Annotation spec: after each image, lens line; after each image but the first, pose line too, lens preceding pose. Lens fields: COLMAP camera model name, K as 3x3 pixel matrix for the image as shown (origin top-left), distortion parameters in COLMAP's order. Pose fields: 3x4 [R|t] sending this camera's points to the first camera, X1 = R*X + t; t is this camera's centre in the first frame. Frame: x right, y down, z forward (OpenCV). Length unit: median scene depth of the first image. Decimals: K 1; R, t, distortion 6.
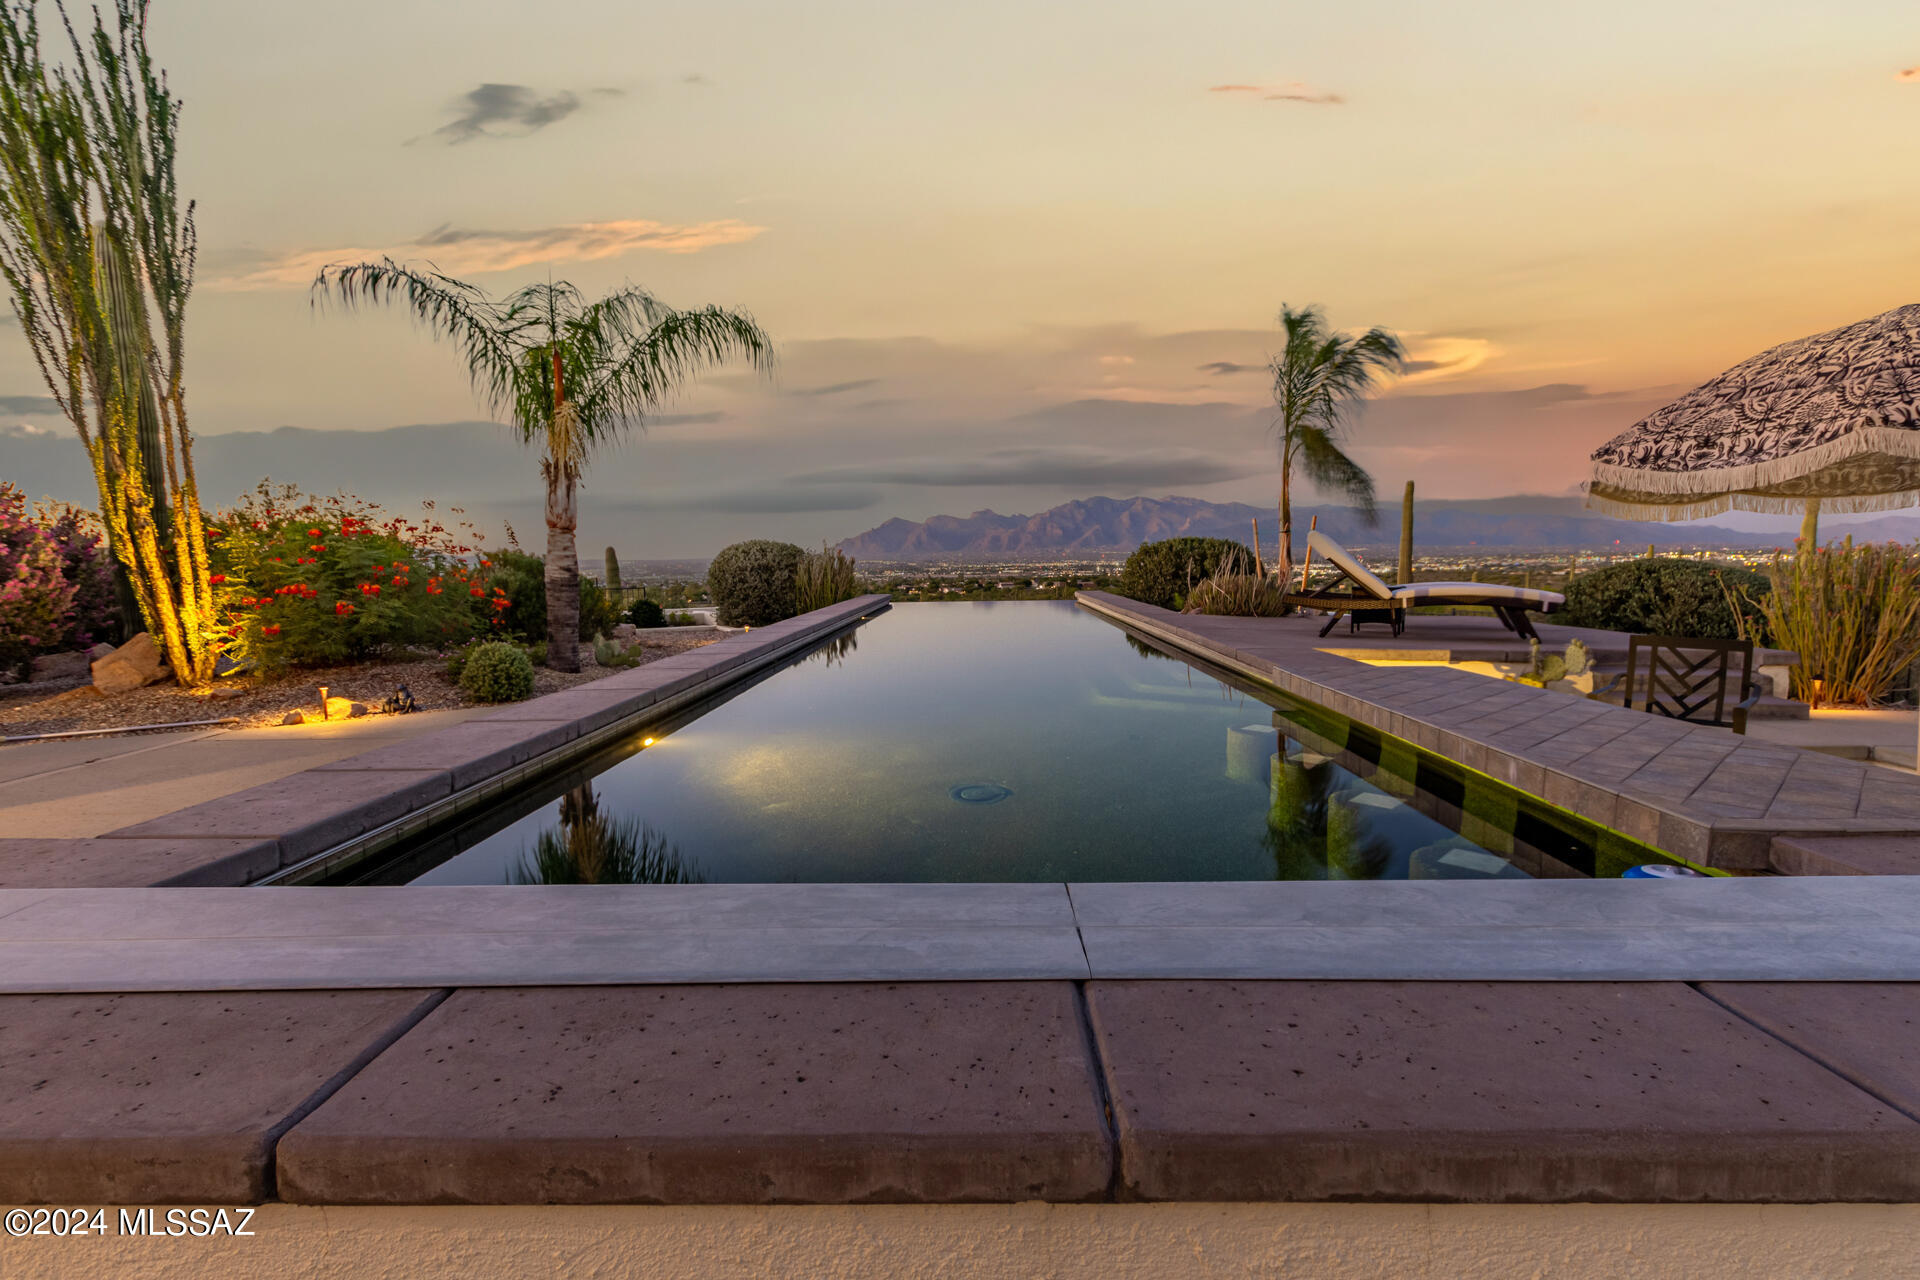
lens RADIAL K [[914.9, 0, 949.6], [0, 914.9, 642.0], [0, 0, 1]] dist [0.000937, 0.000761]
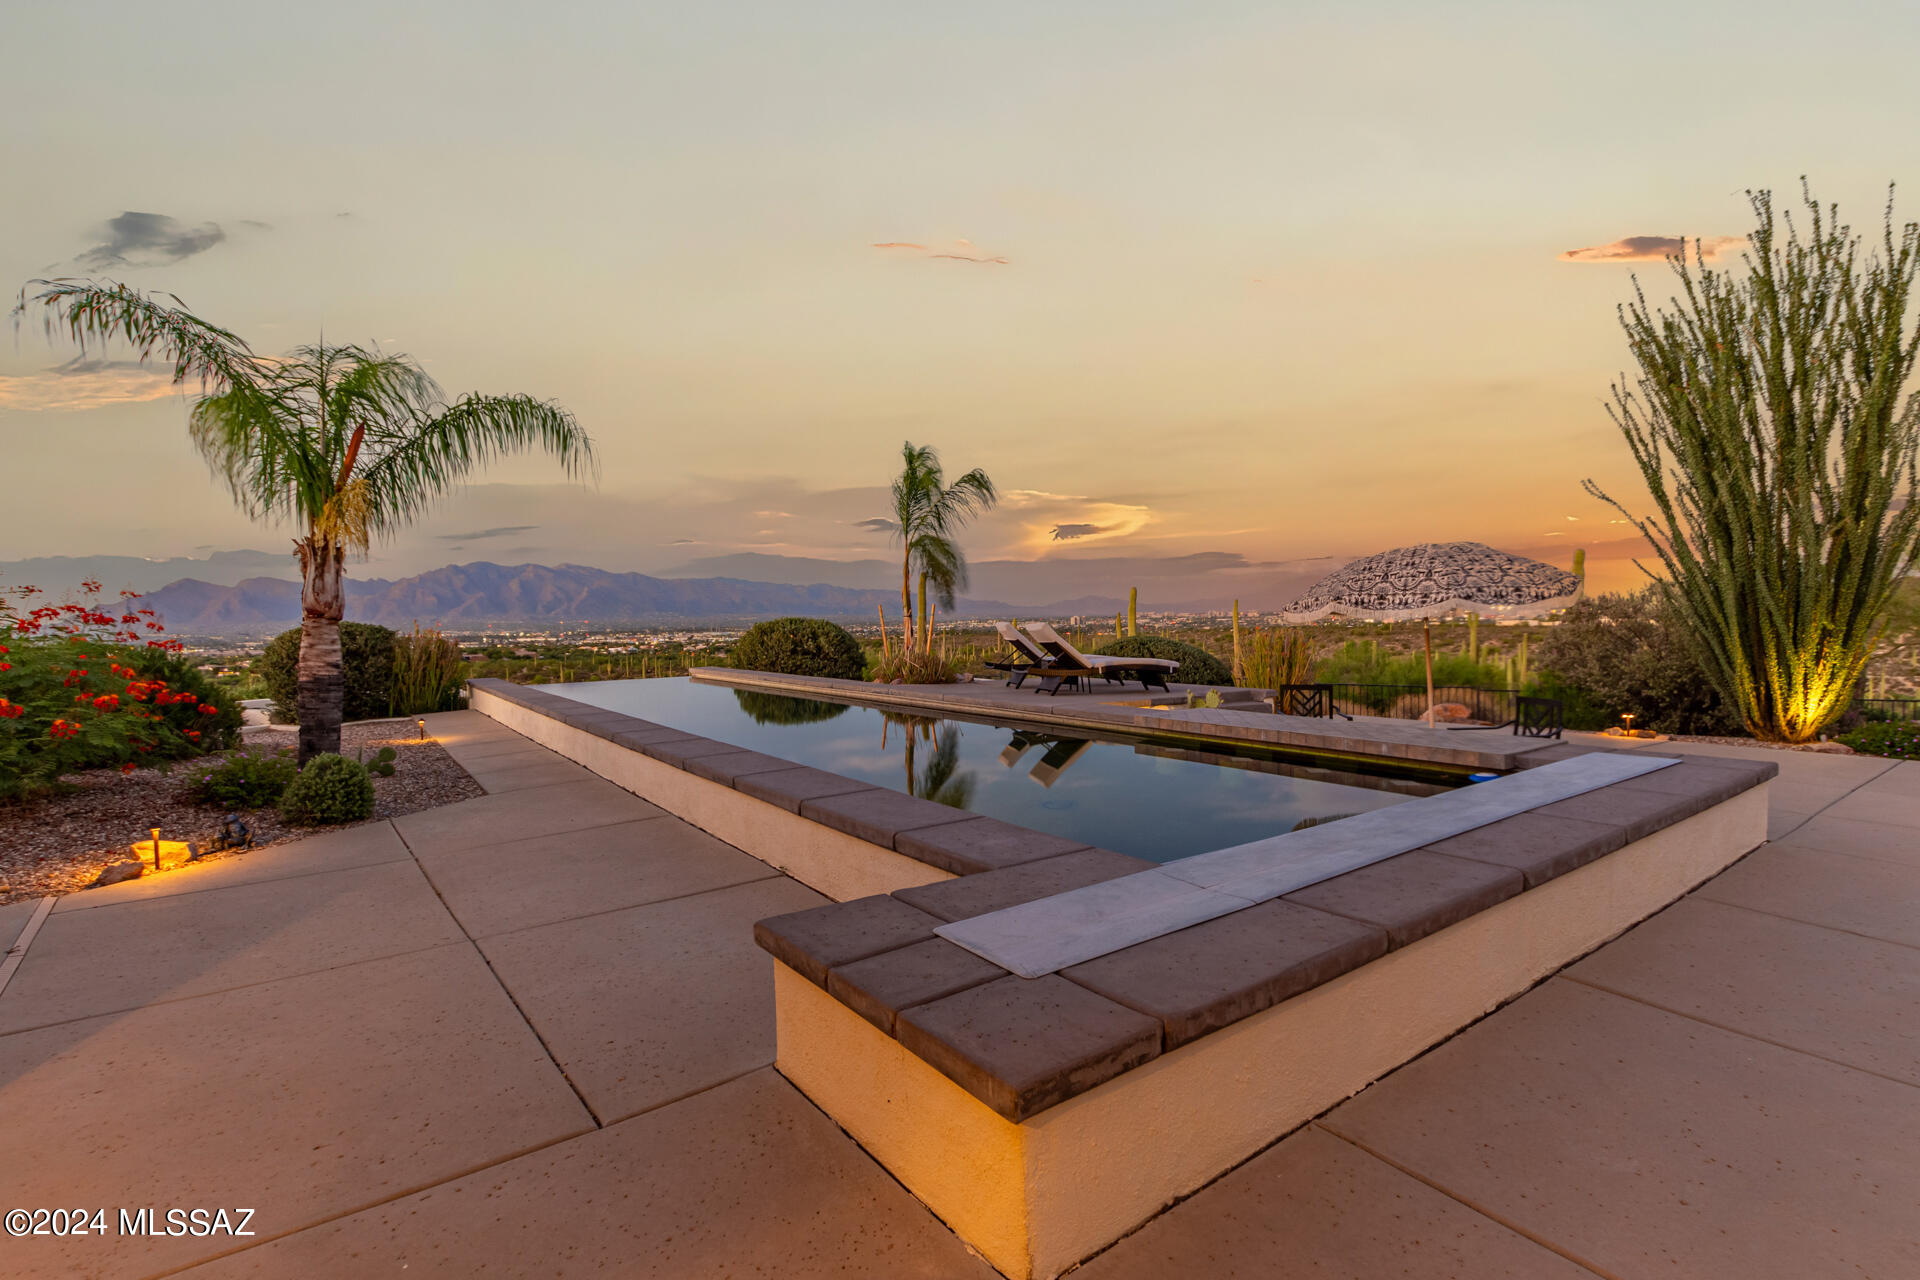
lens RADIAL K [[891.3, 0, 963.1], [0, 891.3, 653.8], [0, 0, 1]] dist [0.007634, 0.000383]
pose [[0.794350, -0.024718, 0.606957, -0.486729], [0.061877, 0.997267, -0.040368, -0.020960], [-0.604300, 0.069623, 0.793709, -0.036938]]
